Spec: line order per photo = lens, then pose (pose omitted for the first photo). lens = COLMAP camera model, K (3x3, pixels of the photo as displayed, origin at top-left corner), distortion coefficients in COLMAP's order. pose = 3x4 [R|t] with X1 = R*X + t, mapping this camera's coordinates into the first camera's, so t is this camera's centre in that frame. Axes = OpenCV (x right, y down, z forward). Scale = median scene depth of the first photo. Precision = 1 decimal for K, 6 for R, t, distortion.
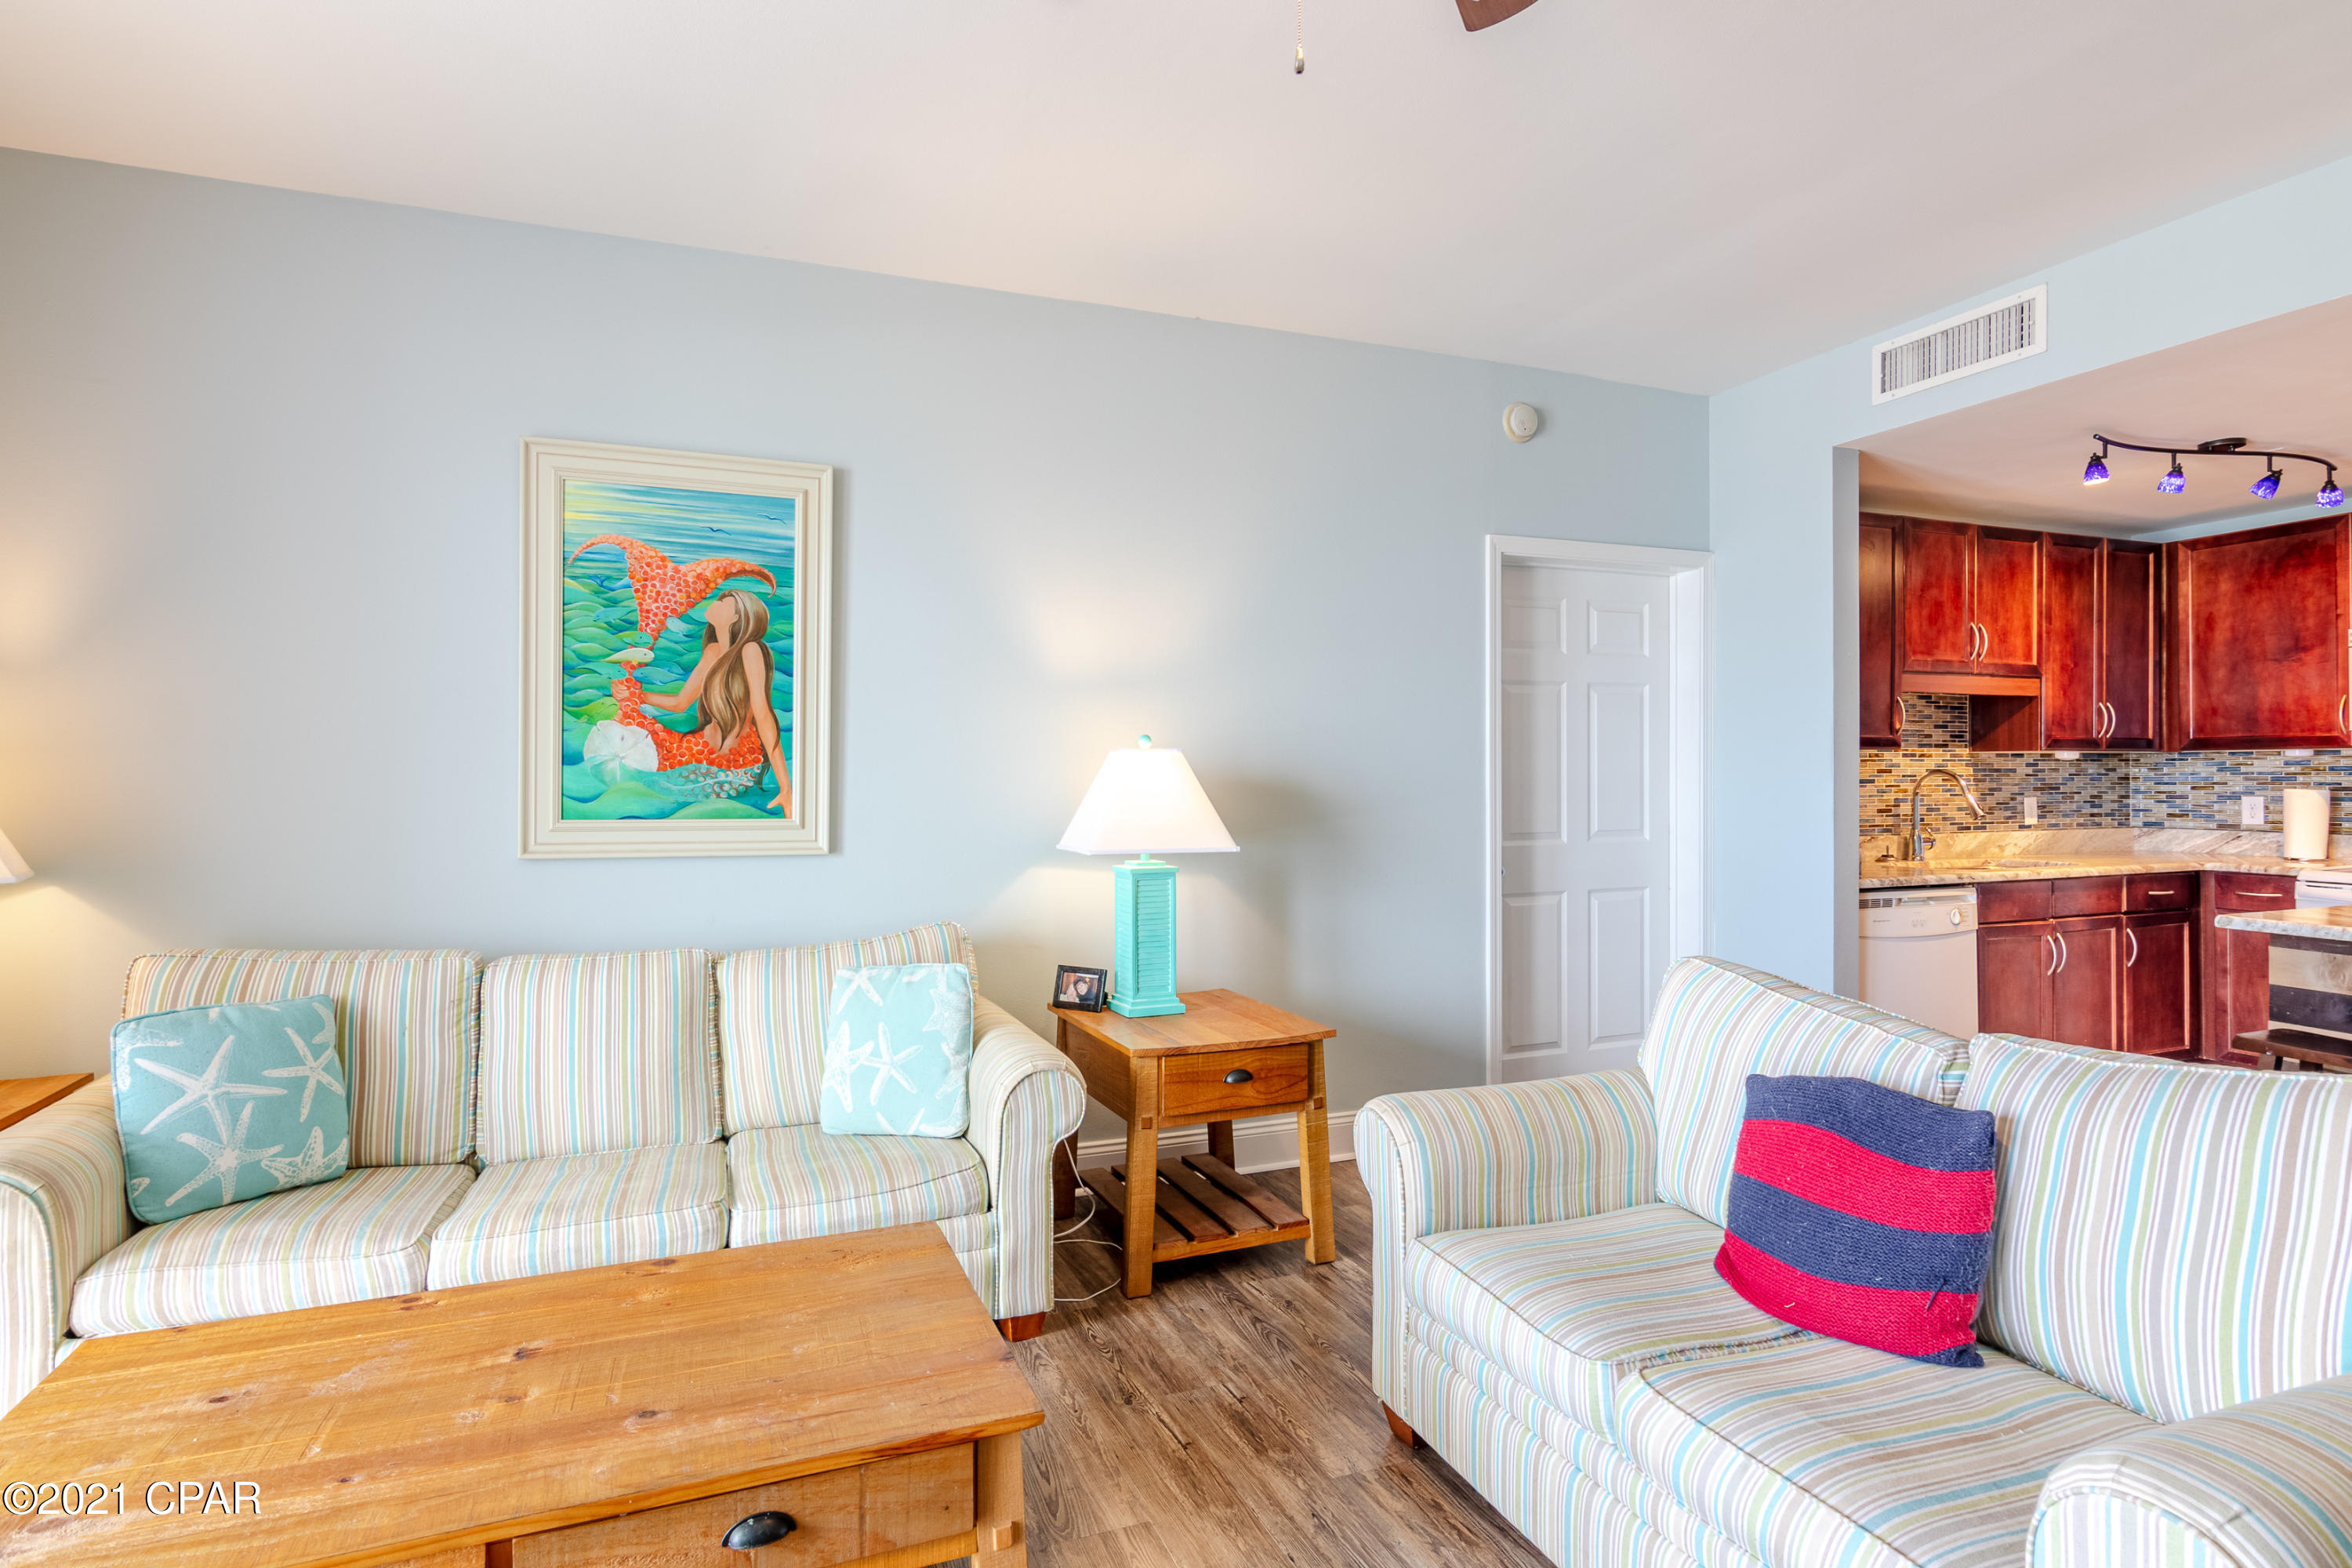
lens RADIAL K [[1203.9, 0, 1170.7], [0, 1203.9, 781.0], [0, 0, 1]] dist [-0.004878, 0.003580]
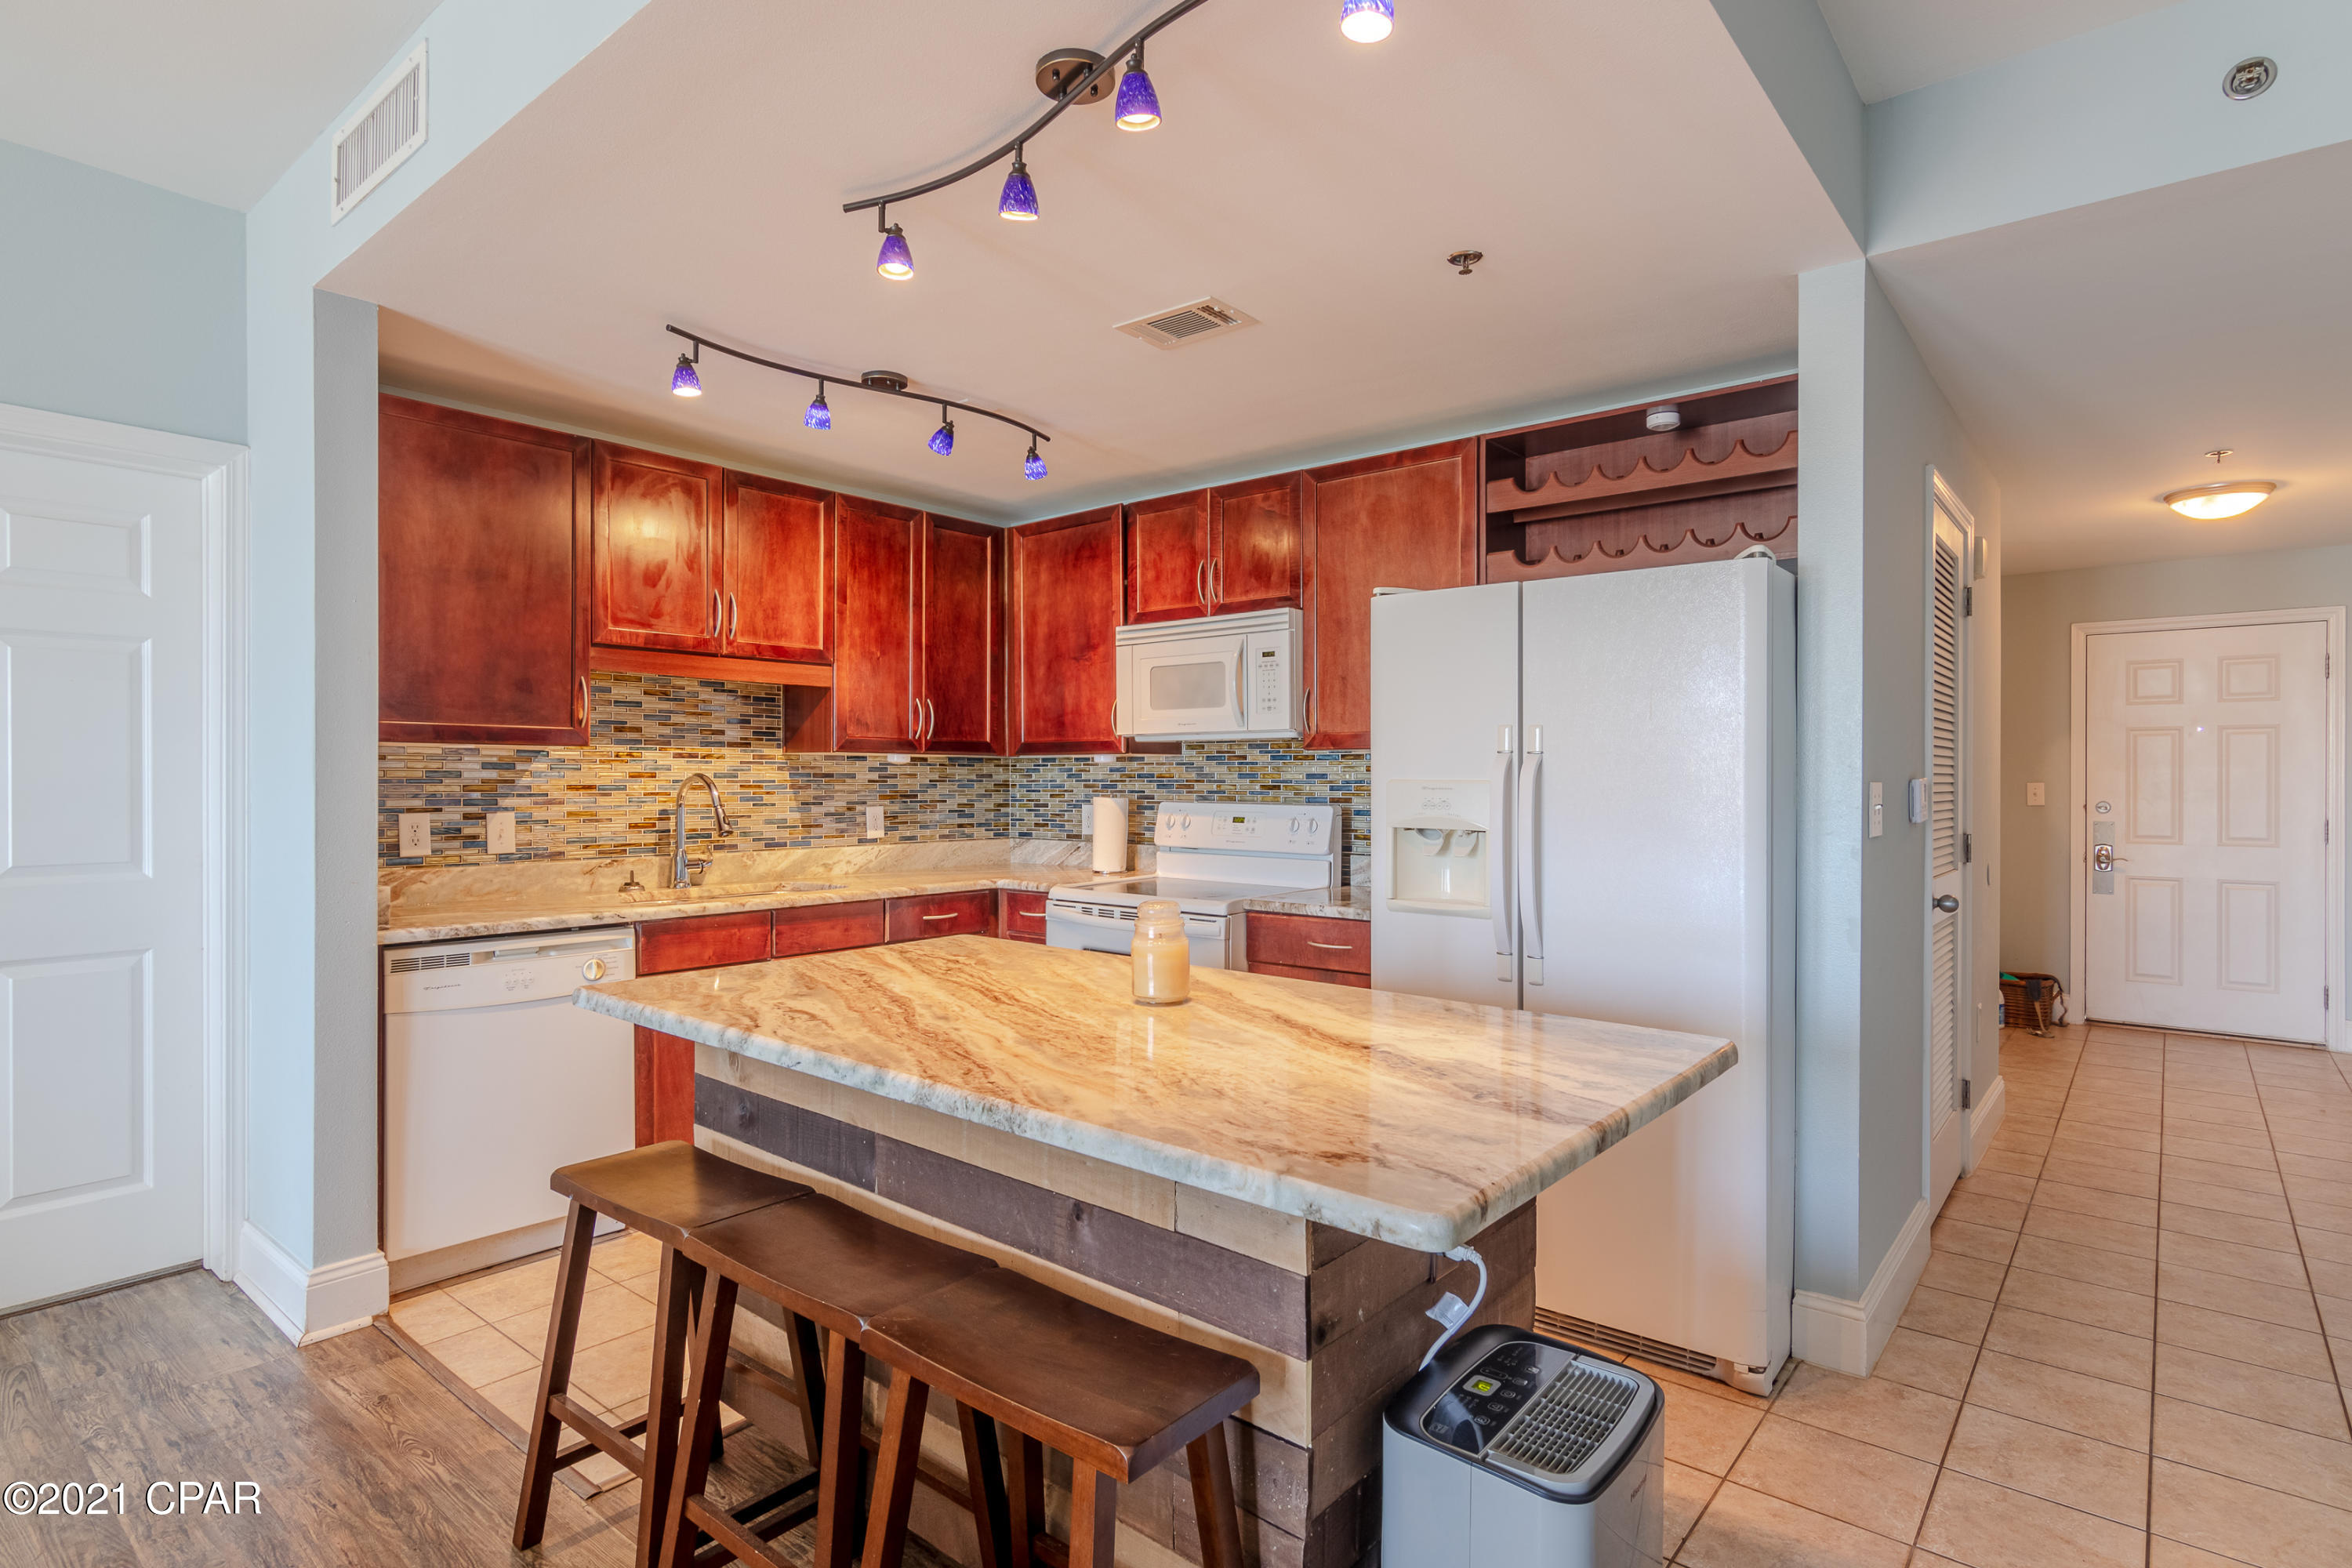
lens RADIAL K [[1203.9, 0, 1150.0], [0, 1203.9, 788.4], [0, 0, 1]] dist [-0.004878, 0.003580]
pose [[0.875124, 0.002396, 0.483894, 0.497113], [-0.004232, 0.999987, 0.002701, -0.003002], [-0.483881, -0.004411, 0.875123, 0.149738]]
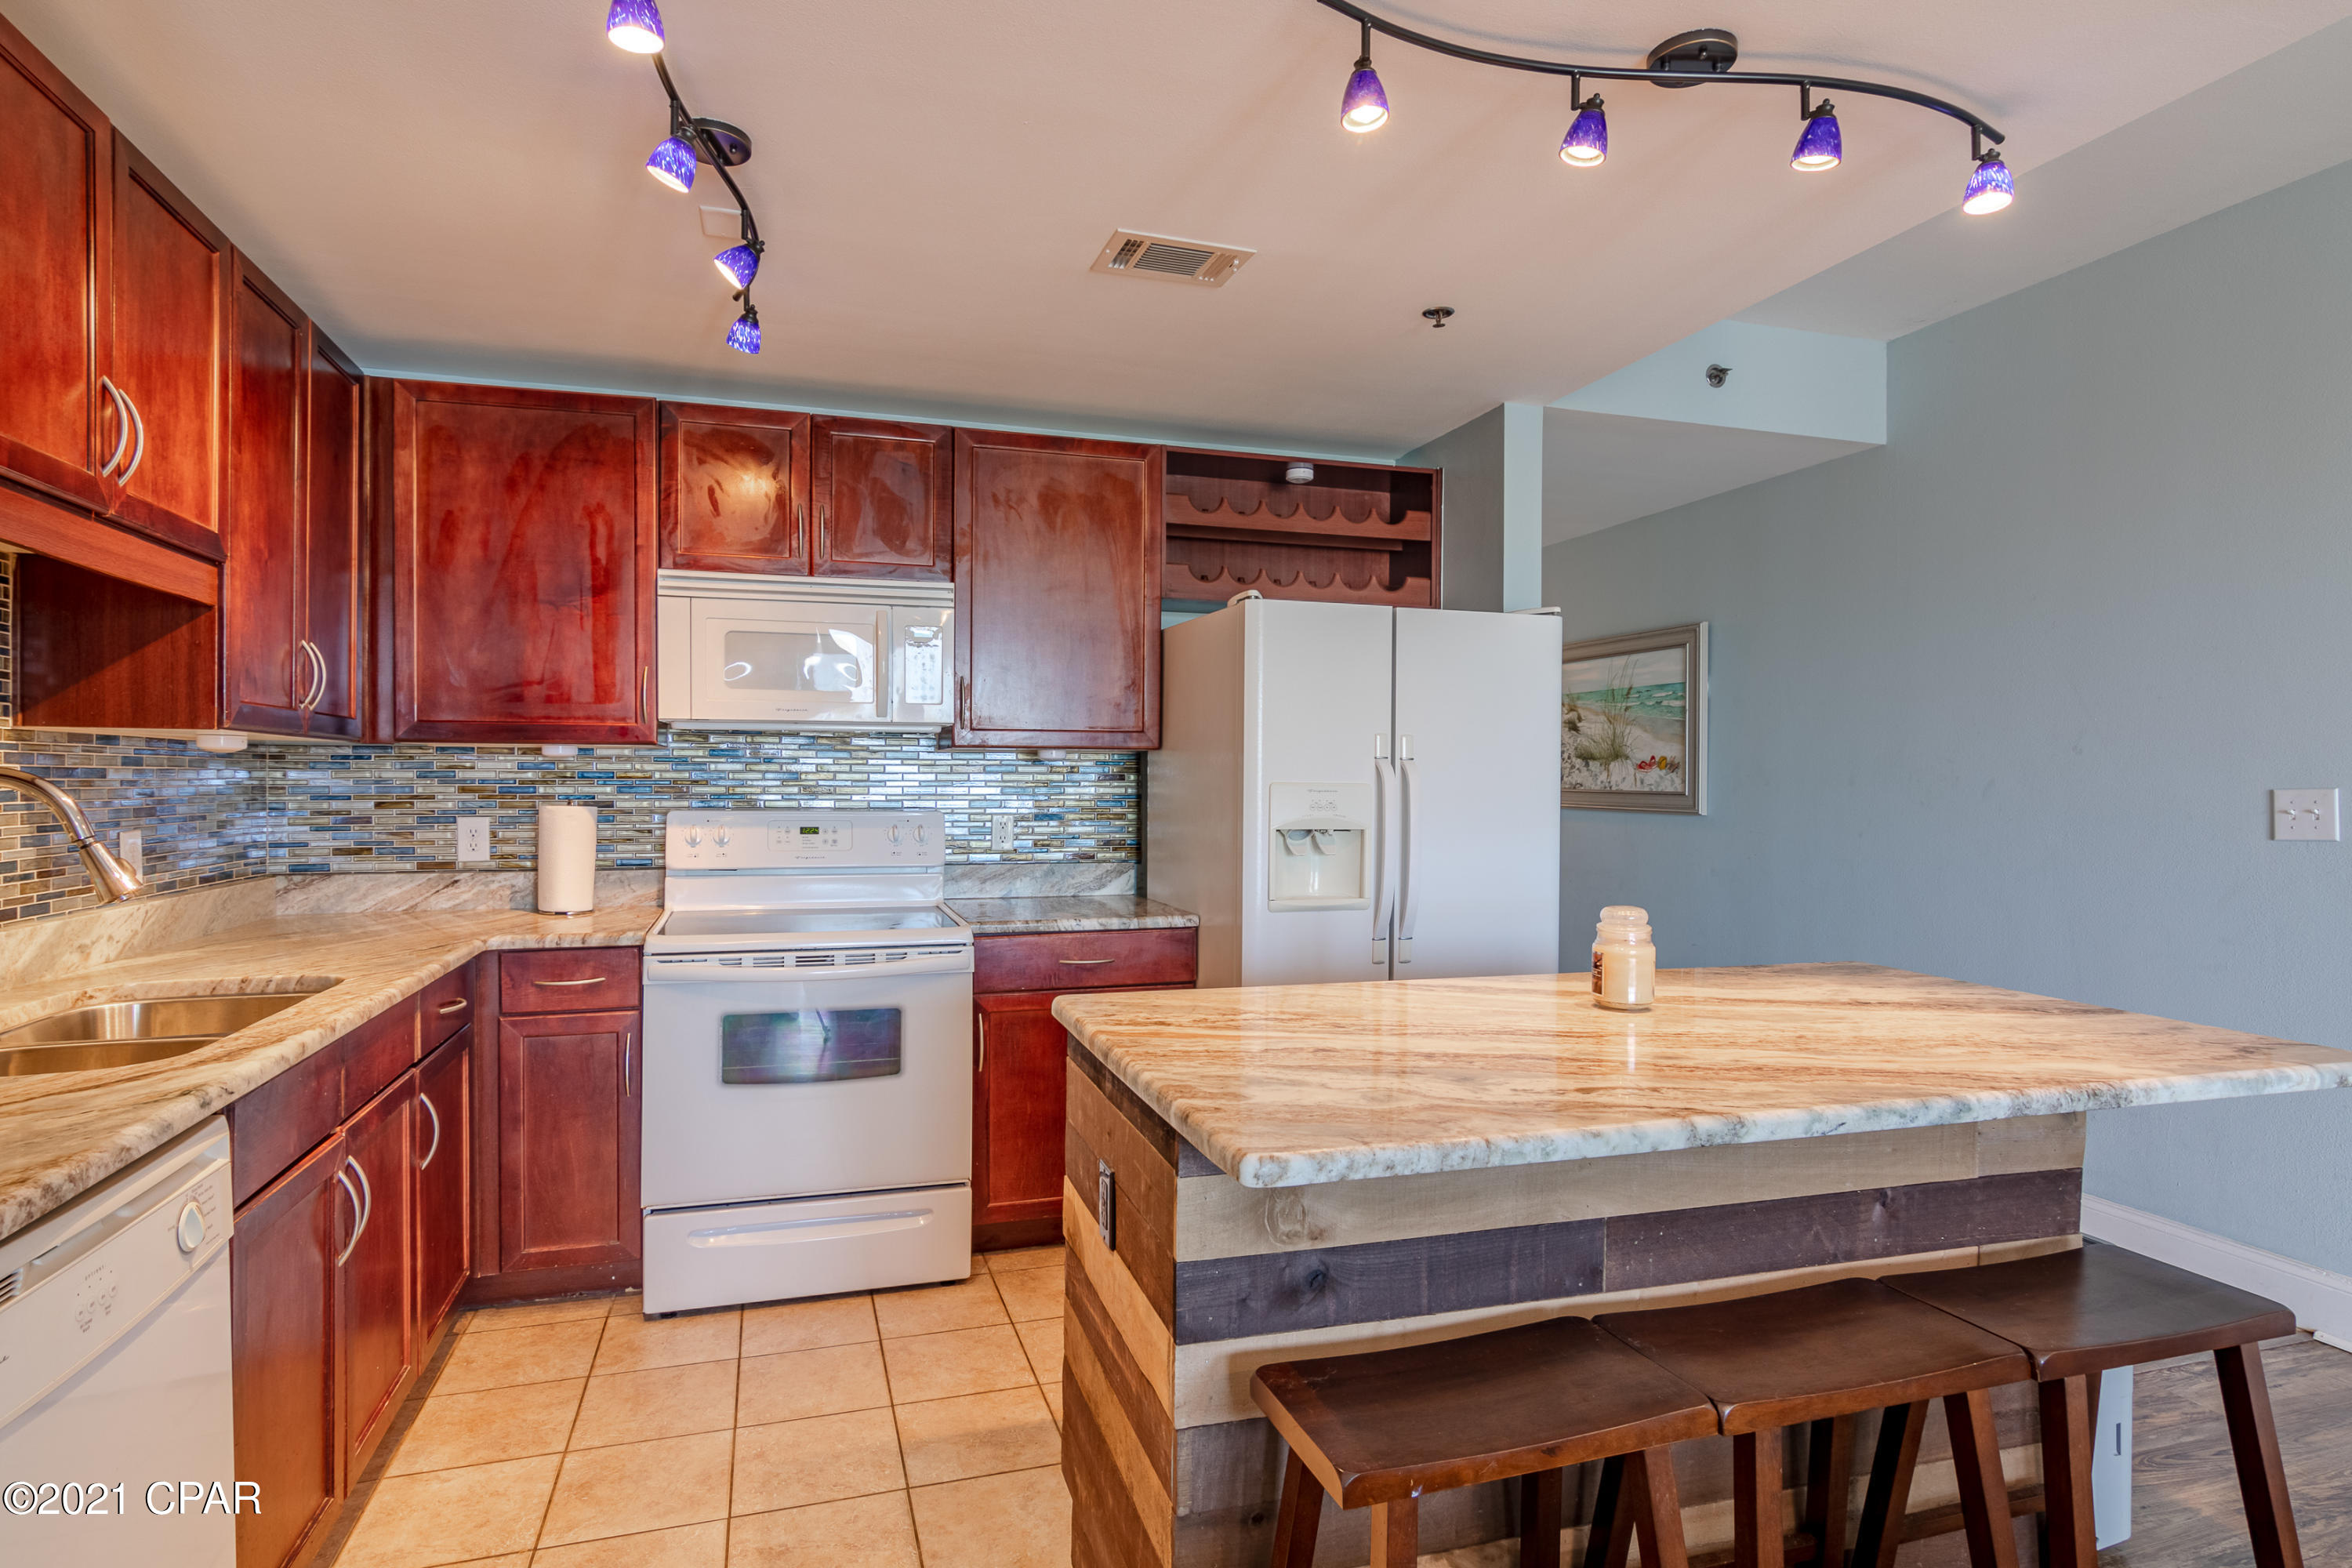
lens RADIAL K [[1203.9, 0, 1183.6], [0, 1203.9, 788.4], [0, 0, 1]] dist [-0.004878, 0.003580]
pose [[0.065156, -0.001687, 0.997874, 0.294624], [-0.001084, 0.999998, 0.001762, -0.004364], [-0.997874, -0.001197, 0.065154, 0.598255]]
